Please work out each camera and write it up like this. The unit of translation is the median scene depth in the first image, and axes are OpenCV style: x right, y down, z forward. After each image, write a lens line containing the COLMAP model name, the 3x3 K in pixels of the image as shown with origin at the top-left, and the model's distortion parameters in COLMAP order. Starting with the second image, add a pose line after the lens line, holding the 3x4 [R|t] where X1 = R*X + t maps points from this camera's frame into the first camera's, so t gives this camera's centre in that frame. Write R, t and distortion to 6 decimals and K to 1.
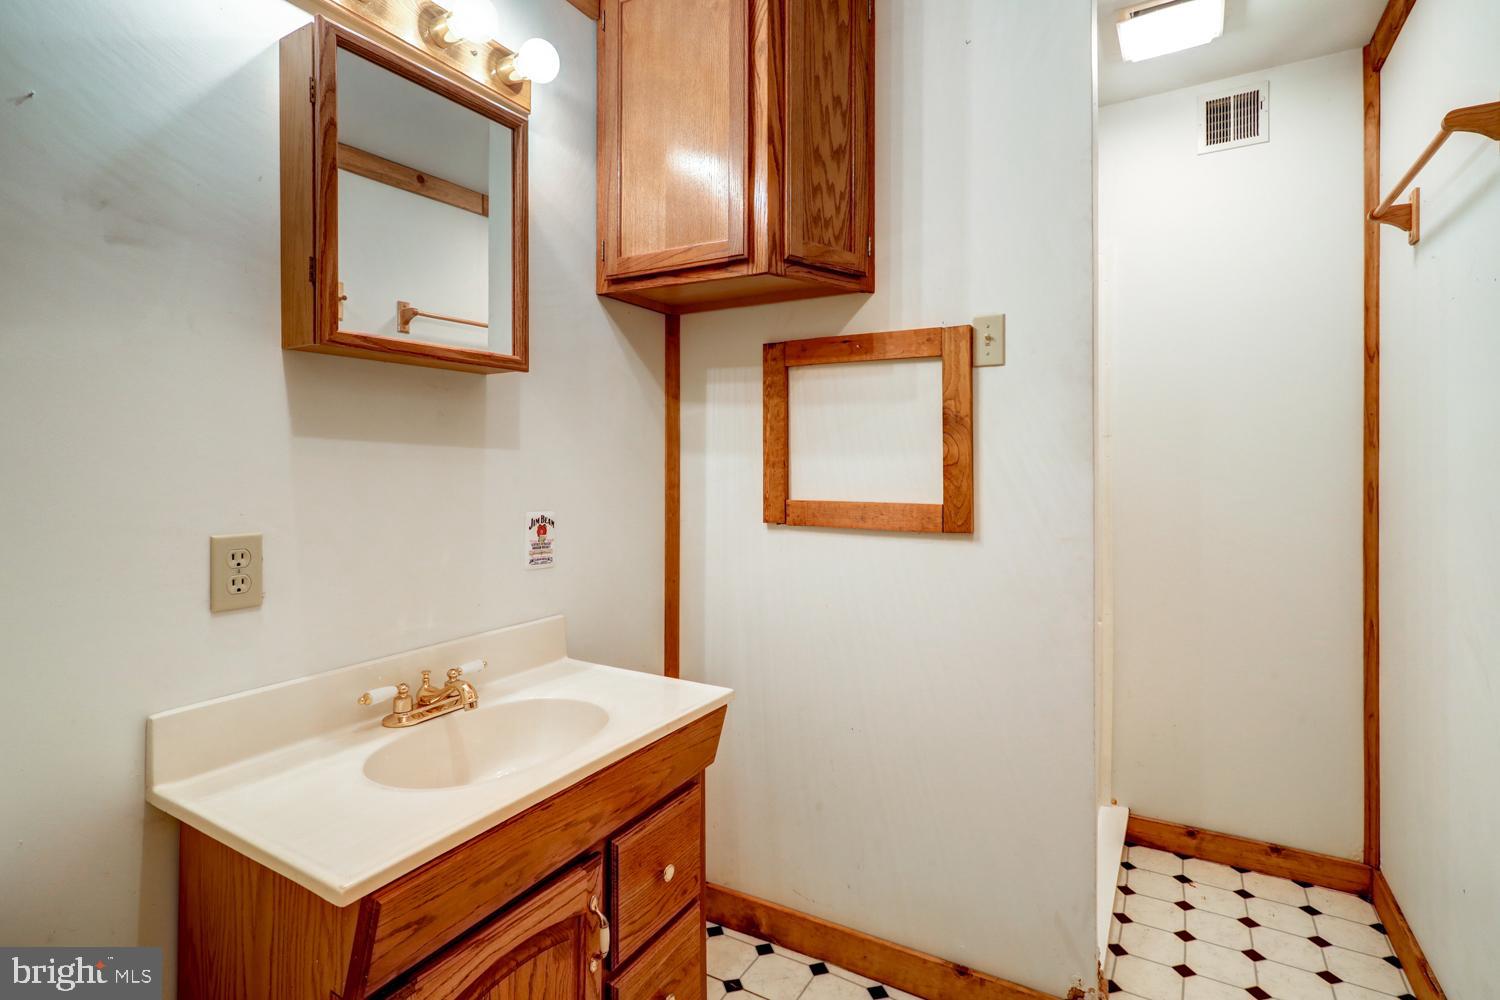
lens RADIAL K [[727.4, 0, 758.6], [0, 727.4, 466.1], [0, 0, 1]] dist [-0.007284, 0.000785]
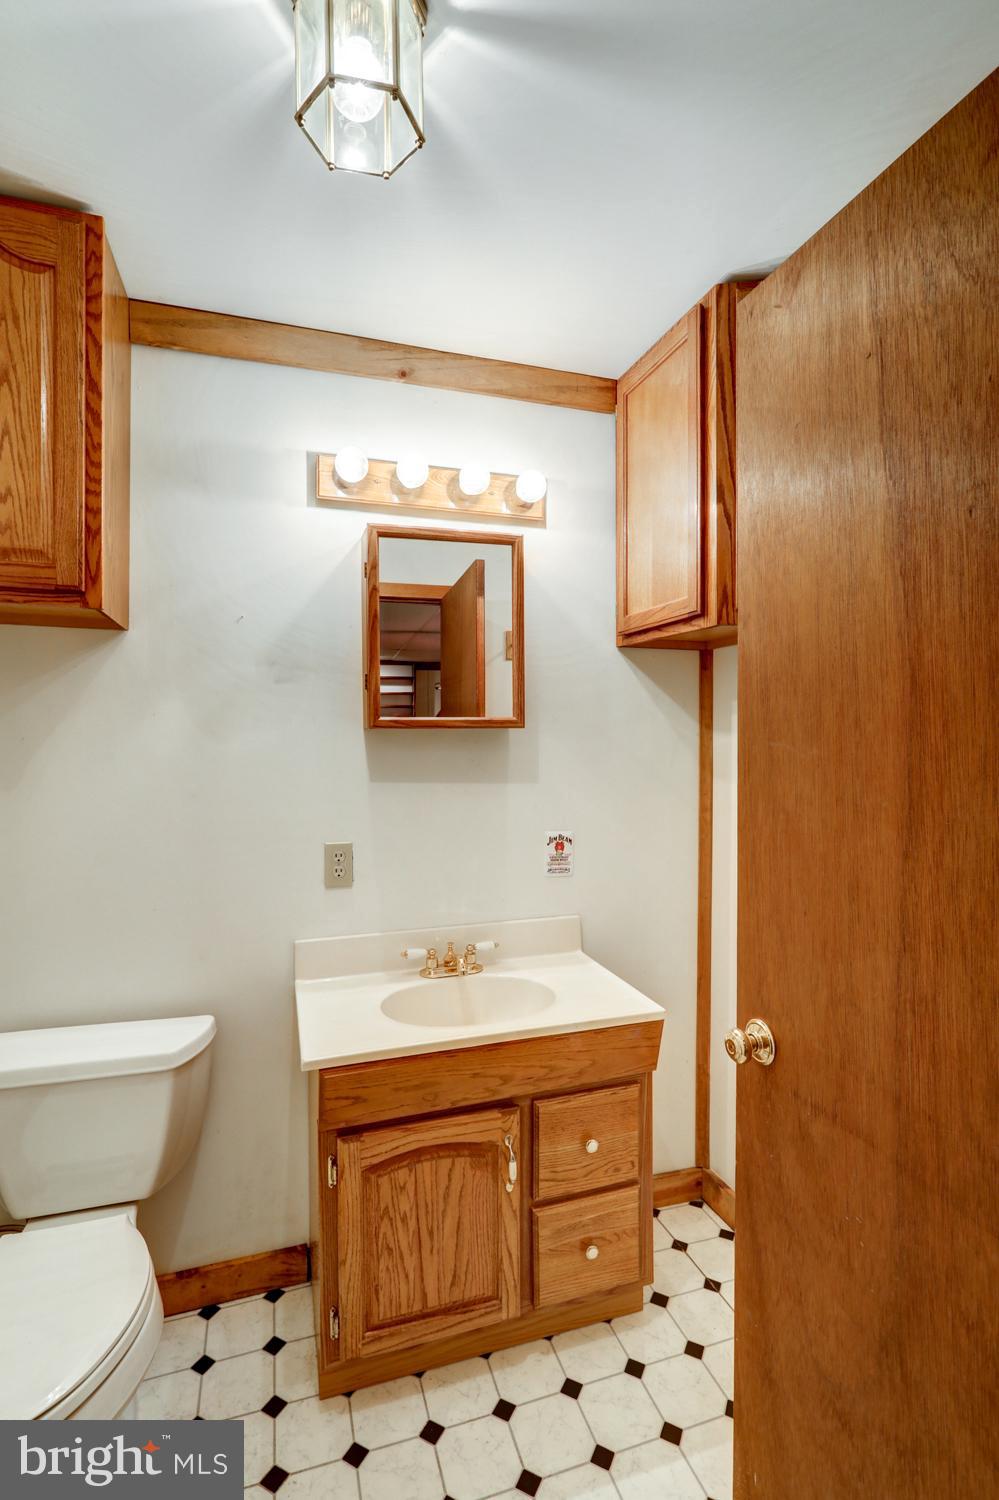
lens RADIAL K [[717.4, 0, 497.6], [0, 717.4, 742.1], [0, 0, 1]] dist [-0.014512, -0.000888]
pose [[0.735589, 0.000872, -0.677428, 0.594401], [0.005119, 0.999963, 0.006846, -0.129560], [0.677409, -0.008504, 0.735557, 0.022225]]
